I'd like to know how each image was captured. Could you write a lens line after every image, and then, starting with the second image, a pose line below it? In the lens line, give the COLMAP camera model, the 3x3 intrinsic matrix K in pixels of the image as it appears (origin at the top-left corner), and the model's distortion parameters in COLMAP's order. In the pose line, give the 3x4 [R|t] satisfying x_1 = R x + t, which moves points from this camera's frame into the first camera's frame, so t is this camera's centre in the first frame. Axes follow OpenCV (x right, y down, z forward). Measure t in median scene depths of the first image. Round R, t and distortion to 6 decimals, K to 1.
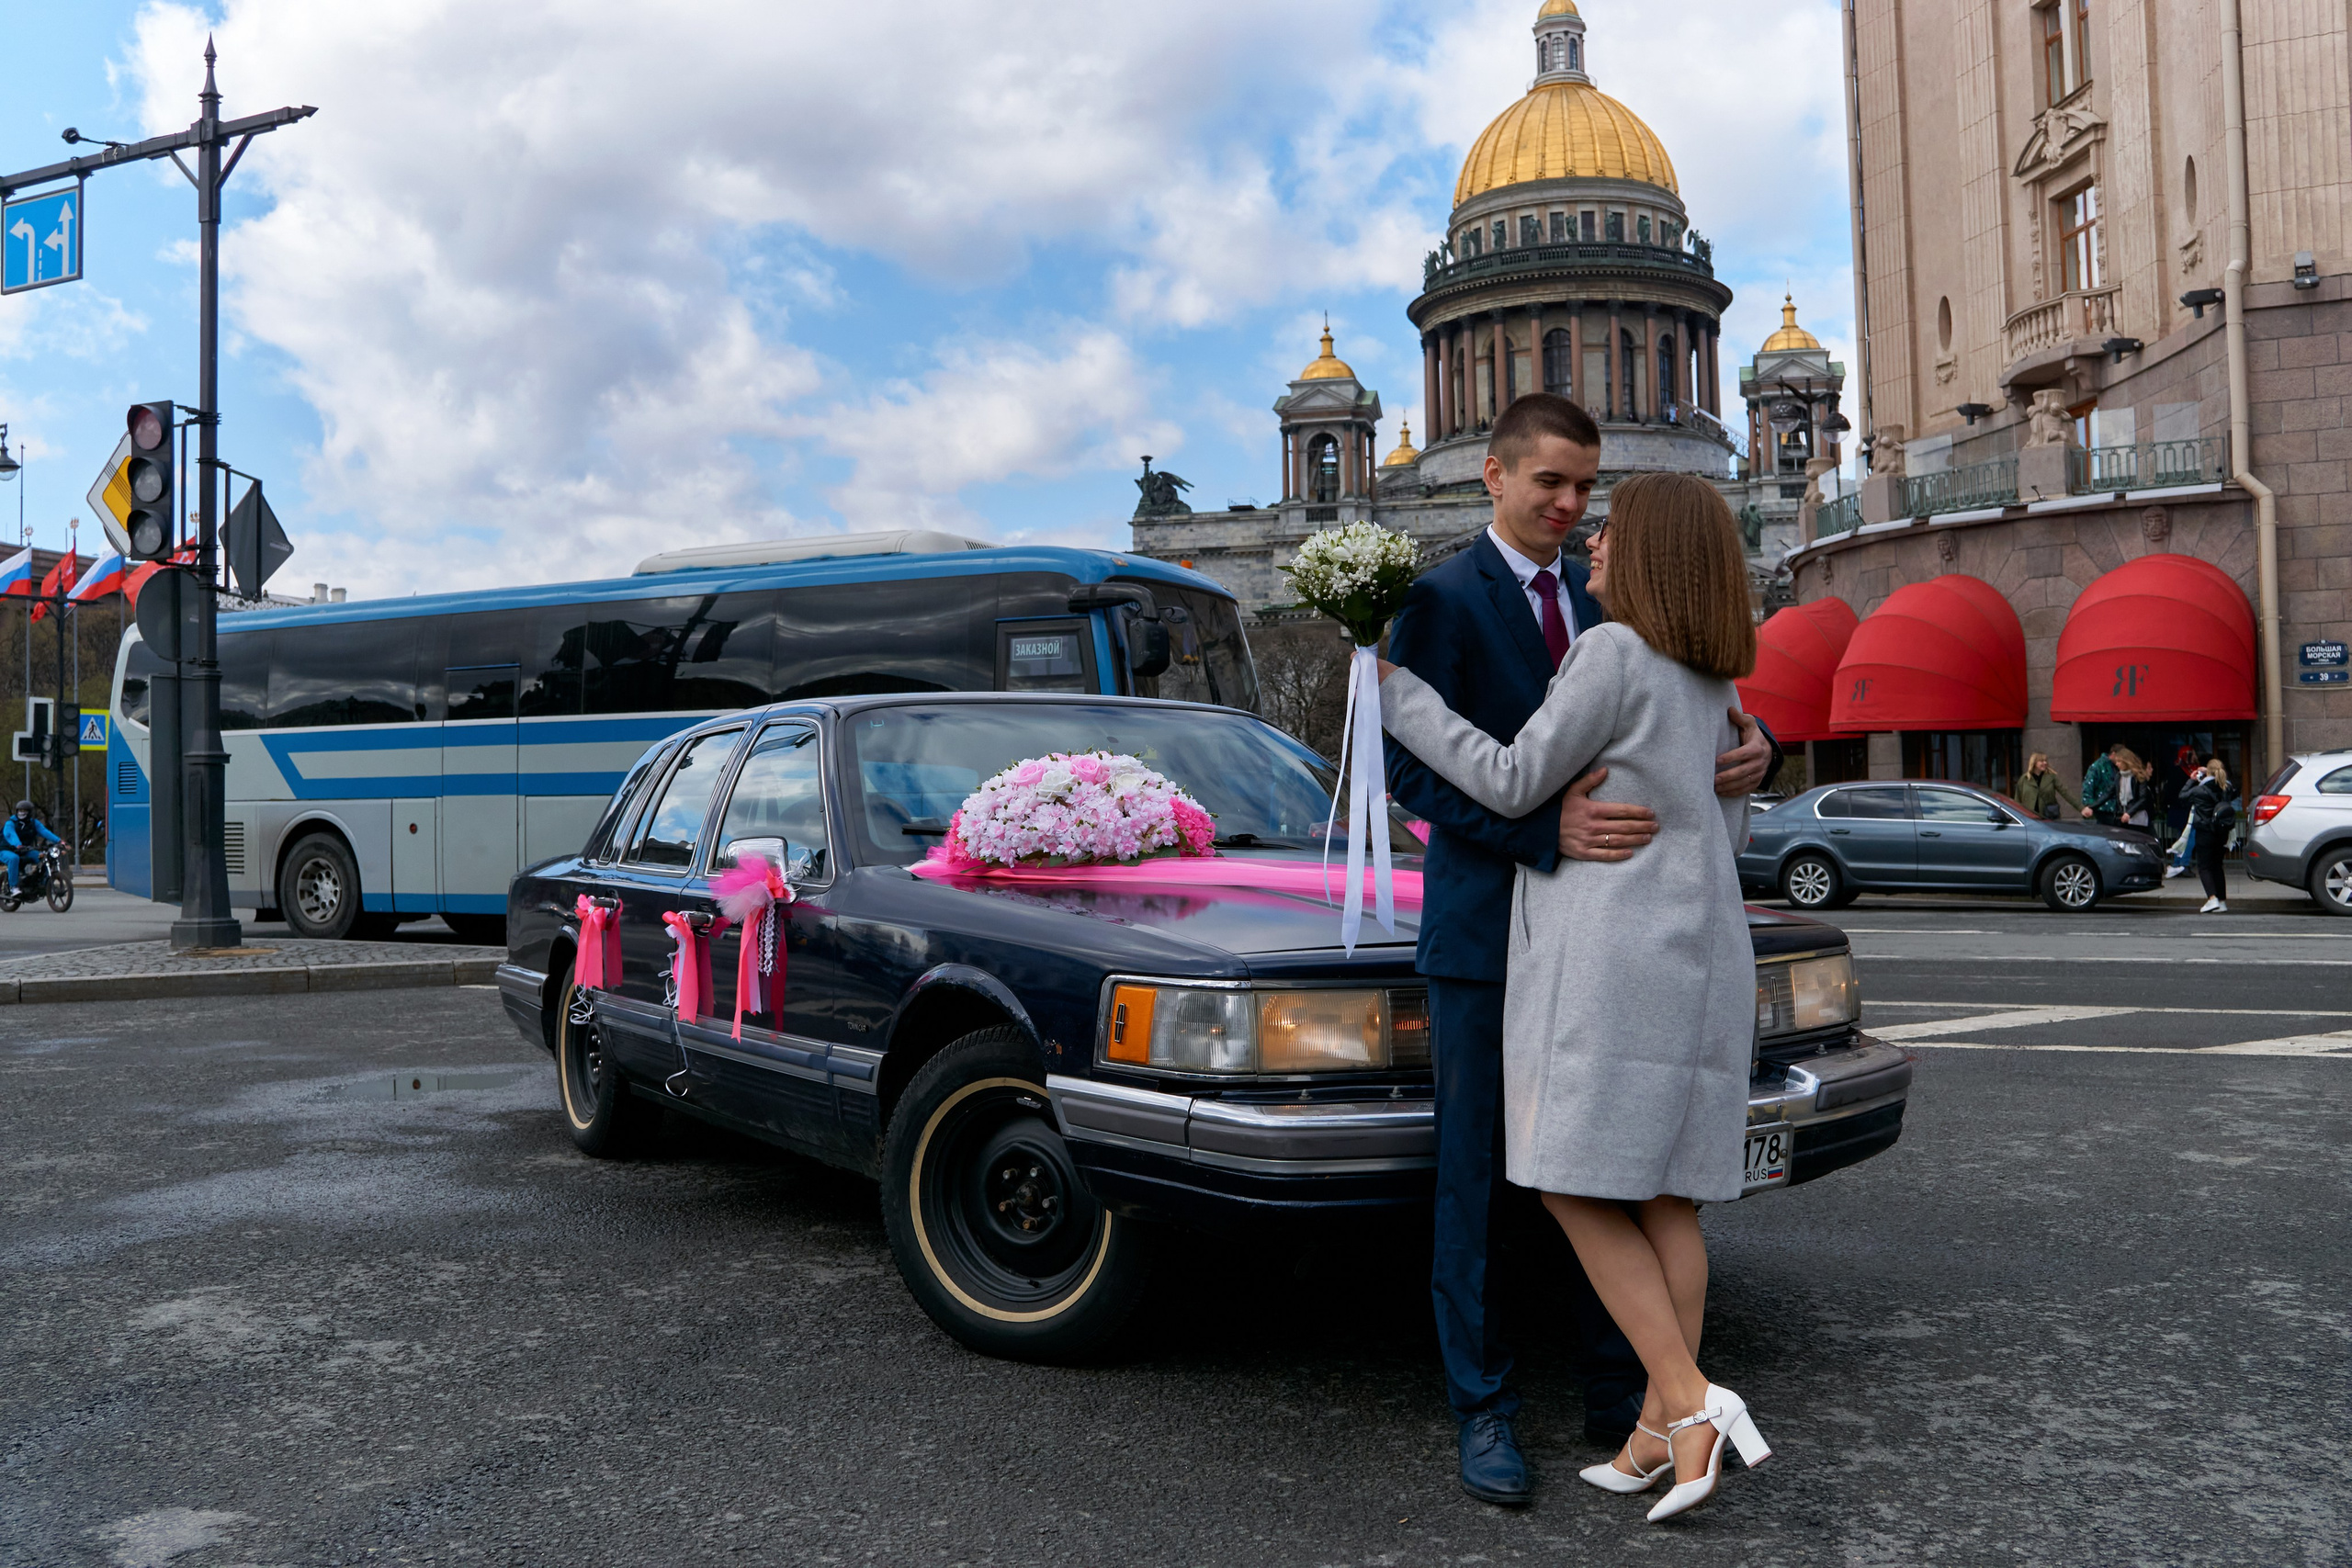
lens RADIAL K [[2117.8, 0, 1165.2], [0, 2117.8, 758.6], [0, 0, 1]] dist [-0.170348, 0.157745]
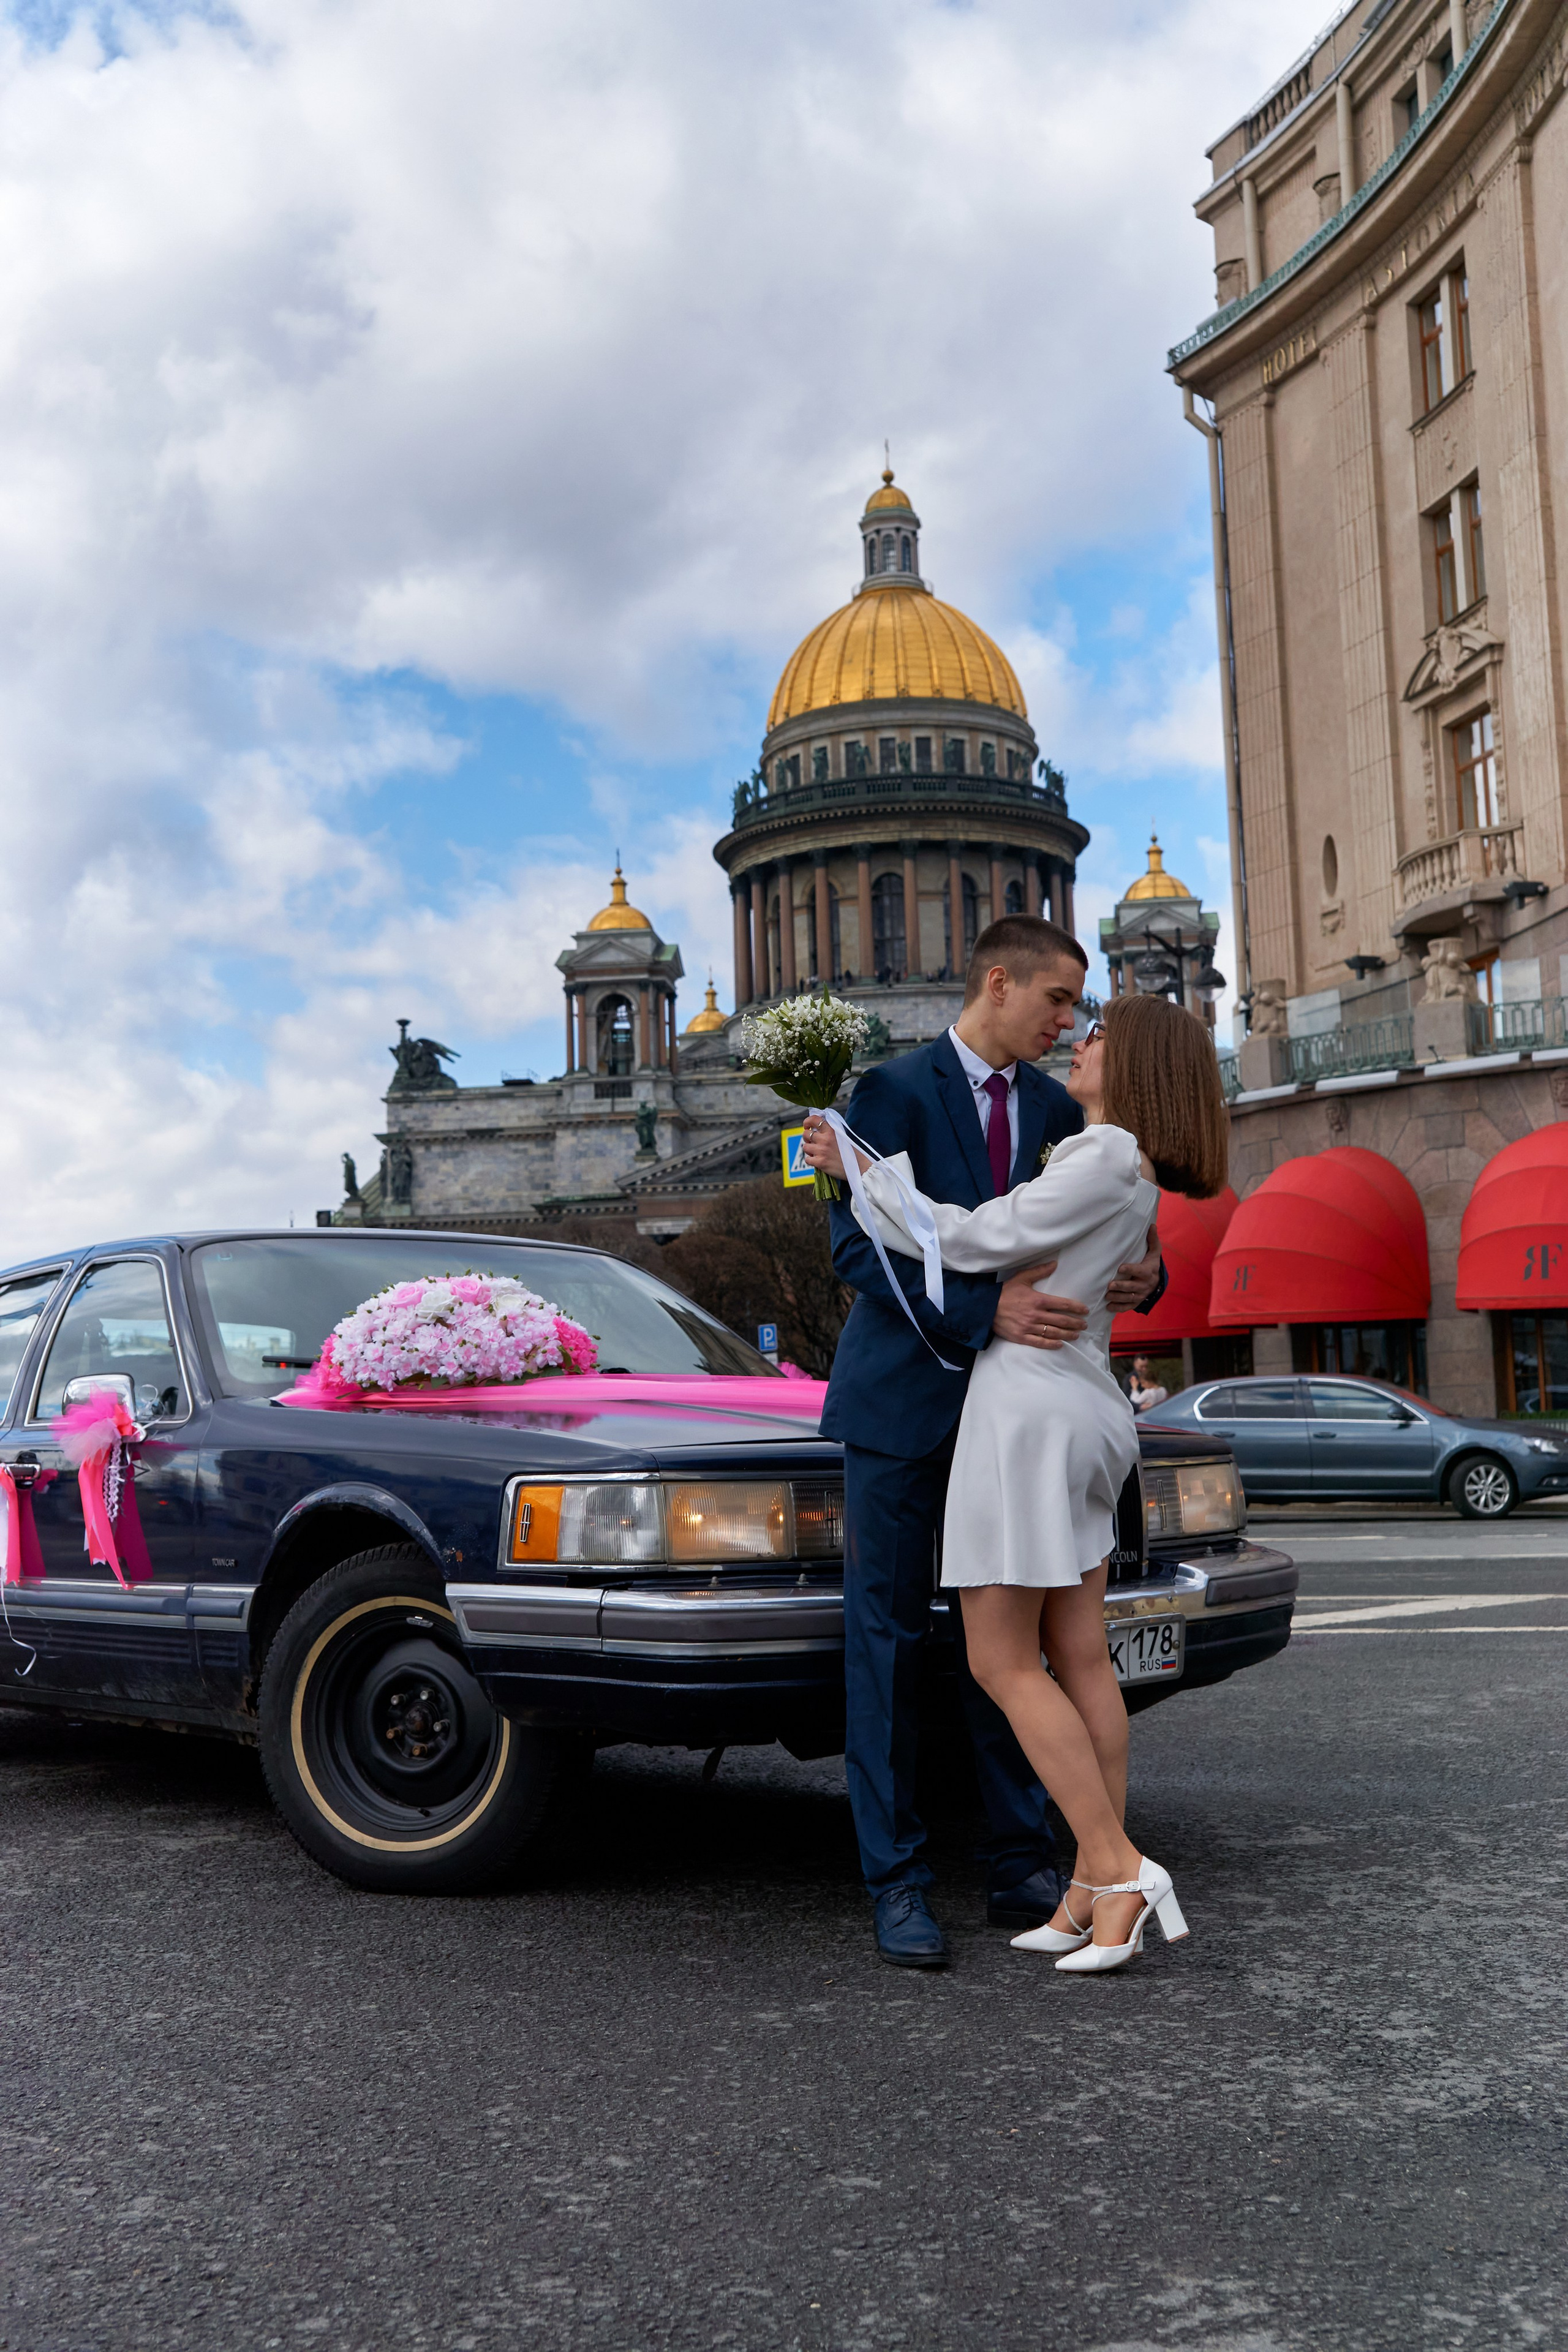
lens RADIAL K [[2527.7, 0, 802.3], [0, 2527.7, 1171.2], [0, 0, 1]] dist [-0.080465, 0.258928]
pose [[0.988904, -0.000899, 0.148553, -0.001354], [0.013305, 0.996499, -0.082539, 0.001156], [-0.147958, 0.083600, 0.985454, -0.004226]]
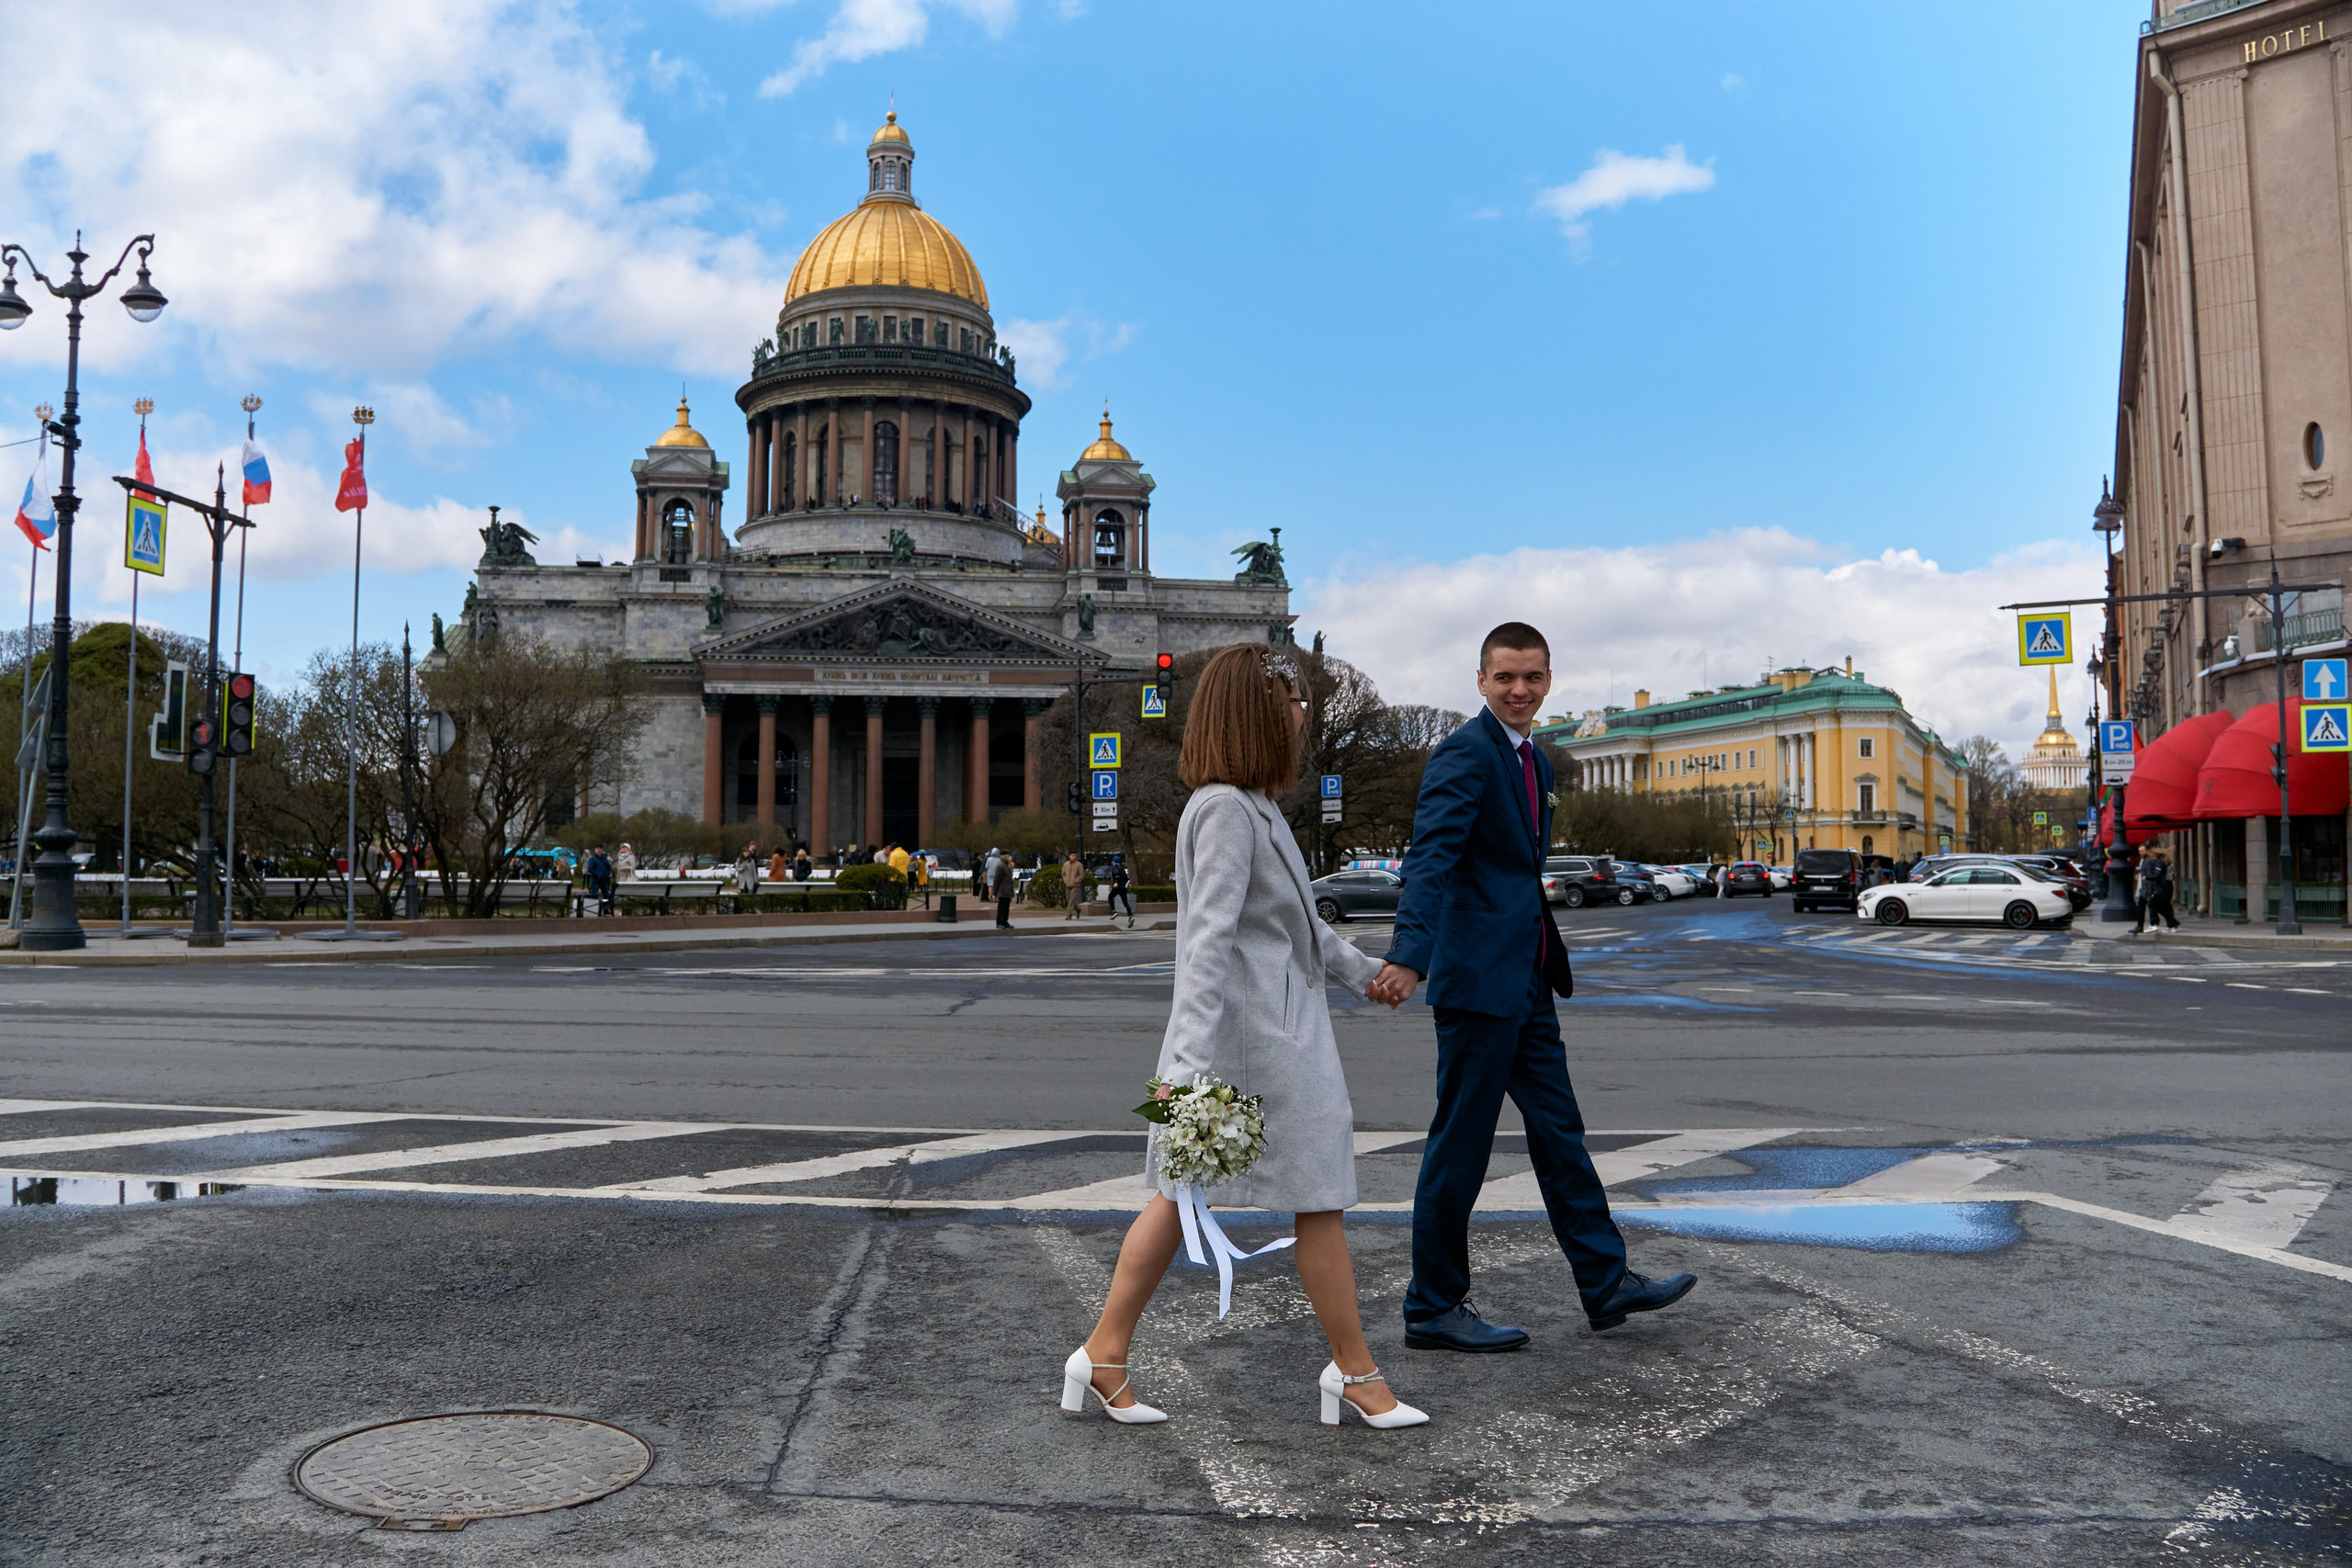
lens RADIAL K [[1865.5, 0, 1076.0], [0, 1865.5, 777.5], [0, 0, 1]] dist [-0.188096, 0.000939]
pose [[0.911366, 0.037203, 0.409911, -0.121559], [-0.028988, 0.999235, -0.026239, 0.002910], [-0.410574, 0.012031, 0.911748, 0.089793]]
